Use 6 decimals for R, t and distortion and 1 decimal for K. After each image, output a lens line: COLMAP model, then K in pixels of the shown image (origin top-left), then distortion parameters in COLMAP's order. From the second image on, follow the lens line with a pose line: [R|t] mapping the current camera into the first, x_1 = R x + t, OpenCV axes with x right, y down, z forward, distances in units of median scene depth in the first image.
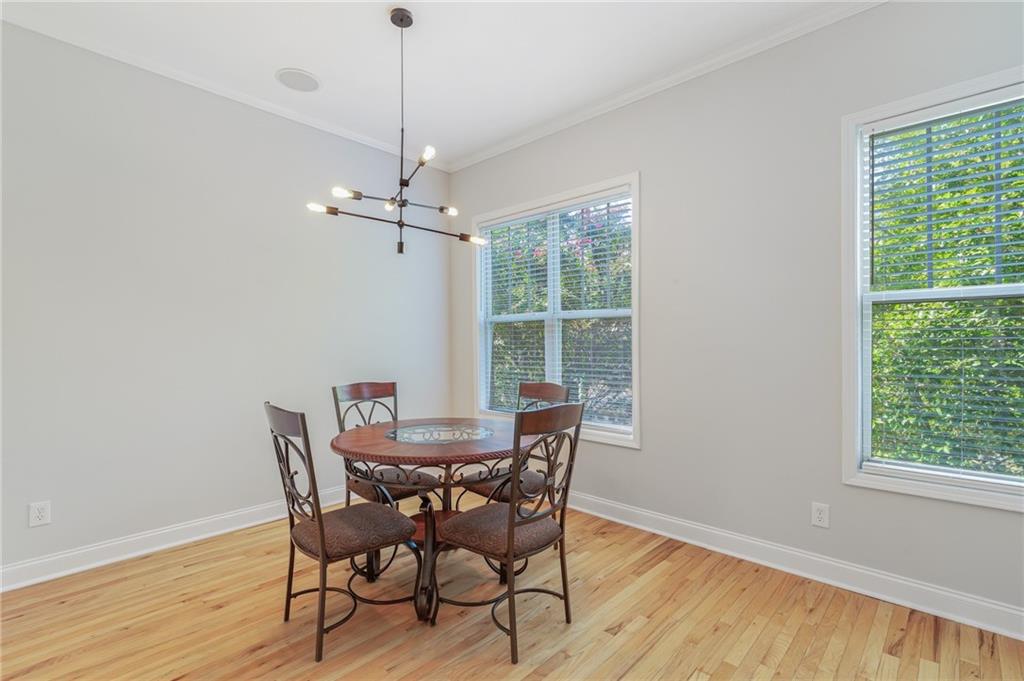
lens RADIAL K [[469.1, 0, 515.4], [0, 469.1, 342.1], [0, 0, 1]] dist [0.009494, -0.002131]
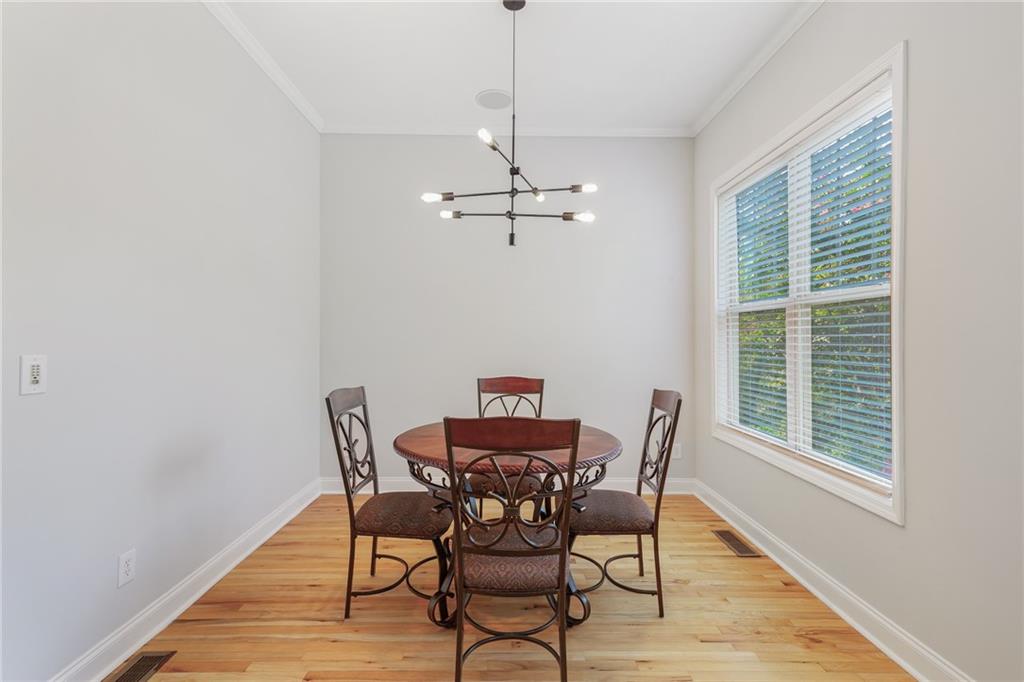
lens RADIAL K [[469.1, 0, 510.7], [0, 469.1, 335.7], [0, 0, 1]] dist [0.009494, -0.002131]
pose [[0.694265, 0.003314, -0.719712, 0.406887], [-0.002777, 0.999994, 0.001926, -0.004850], [0.719714, 0.000661, 0.694270, 0.299466]]
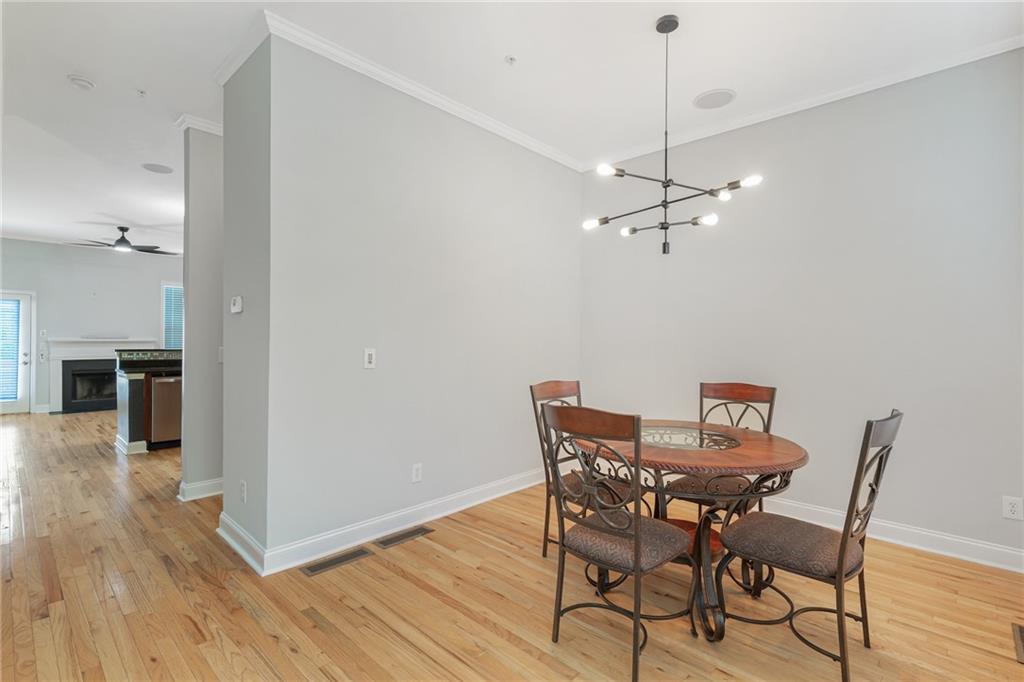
lens RADIAL K [[469.1, 0, 506.1], [0, 469.1, 340.5], [0, 0, 1]] dist [0.009494, -0.002131]
pose [[0.005488, 0.002057, -0.999983, 0.704356], [-0.002377, 0.999995, 0.002044, -0.001808], [0.999982, 0.002366, 0.005493, 0.589694]]
